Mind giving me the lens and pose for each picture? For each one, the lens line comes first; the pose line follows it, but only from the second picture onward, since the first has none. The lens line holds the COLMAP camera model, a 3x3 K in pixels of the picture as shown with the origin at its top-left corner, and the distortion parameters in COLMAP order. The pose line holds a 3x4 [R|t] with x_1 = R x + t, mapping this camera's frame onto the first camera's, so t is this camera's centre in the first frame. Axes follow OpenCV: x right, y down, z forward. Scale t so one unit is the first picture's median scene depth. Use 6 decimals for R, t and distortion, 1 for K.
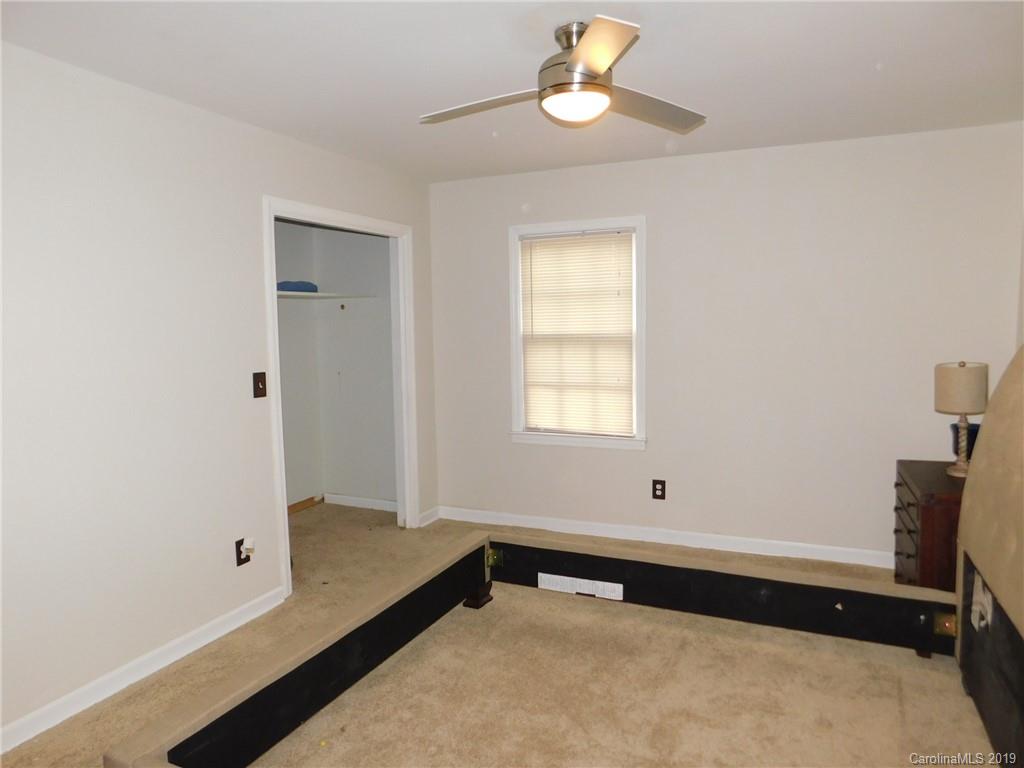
lens RADIAL K [[678.9, 0, 510.5], [0, 678.9, 381.0], [0, 0, 1]] dist [-0.071055, 0.059778]
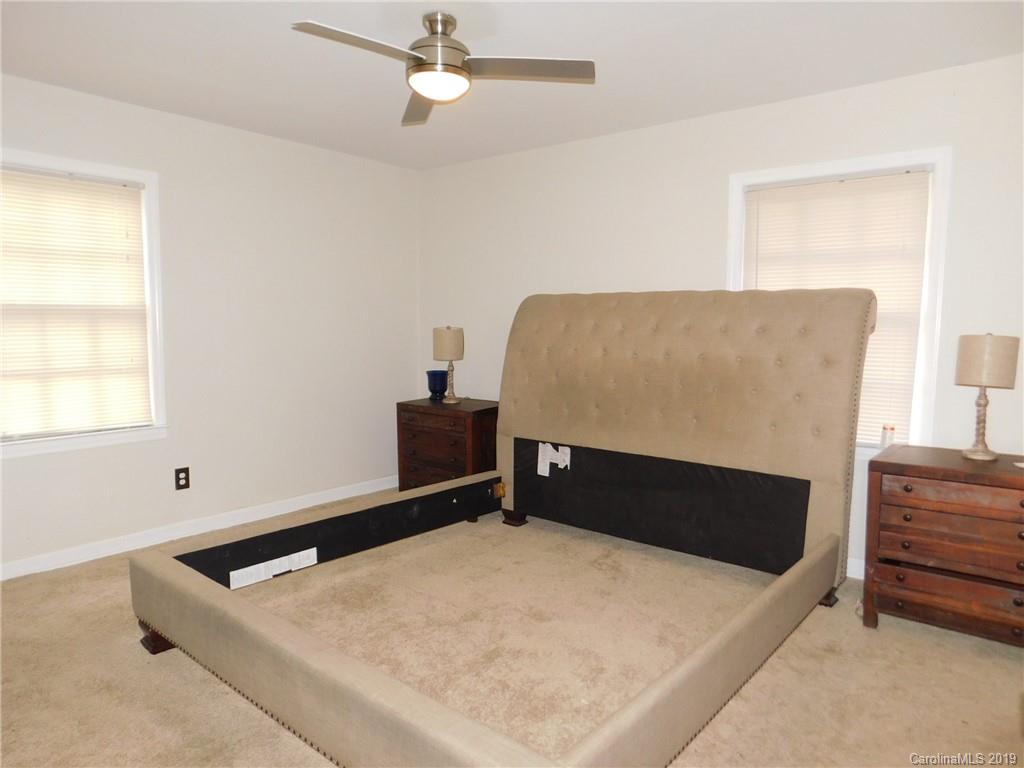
lens RADIAL K [[678.9, 0, 510.5], [0, 678.9, 381.0], [0, 0, 1]] dist [-0.071055, 0.059778]
pose [[0.257345, -0.060111, 0.964448, -0.541843], [0.079379, 0.996005, 0.040896, 0.028437], [-0.963054, 0.066033, 0.261089, 0.337238]]
